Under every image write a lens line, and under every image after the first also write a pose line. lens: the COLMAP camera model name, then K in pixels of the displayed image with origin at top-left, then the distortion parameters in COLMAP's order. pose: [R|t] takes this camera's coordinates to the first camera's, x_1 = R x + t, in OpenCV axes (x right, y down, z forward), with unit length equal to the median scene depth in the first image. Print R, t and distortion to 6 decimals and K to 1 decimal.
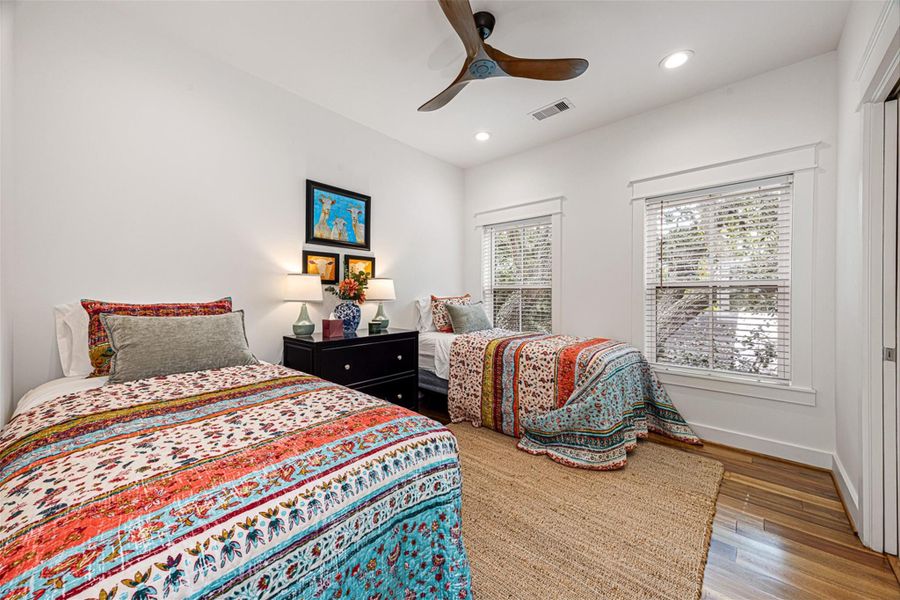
lens RADIAL K [[342.5, 0, 453.0], [0, 342.5, 297.0], [0, 0, 1]] dist [0.028347, -0.000997]
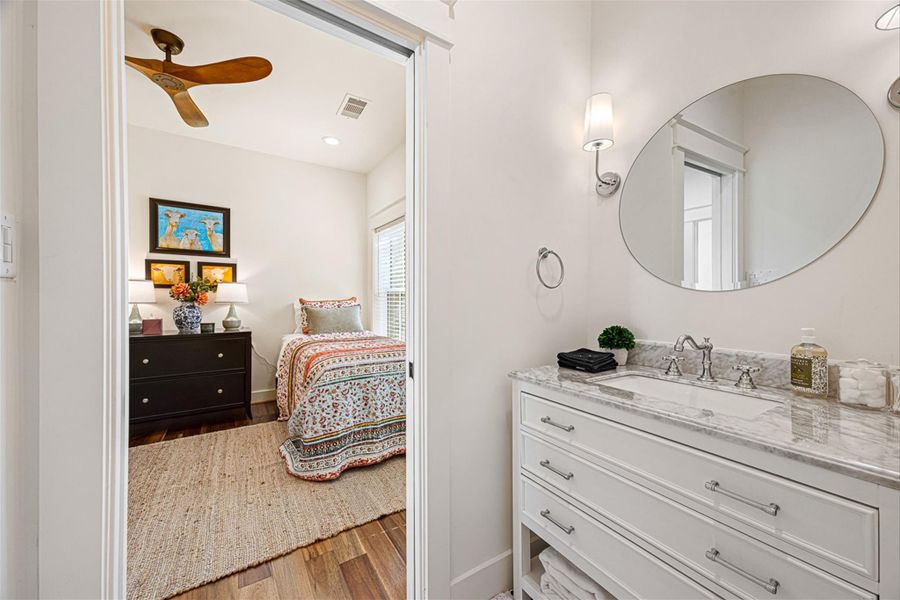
lens RADIAL K [[342.5, 0, 456.7], [0, 342.5, 301.8], [0, 0, 1]] dist [0.028347, -0.000997]
pose [[0.961609, 0.004335, -0.274389, 0.823092], [-0.003790, 0.999990, 0.002519, 0.000737], [0.274397, -0.001383, 0.961615, 0.143289]]
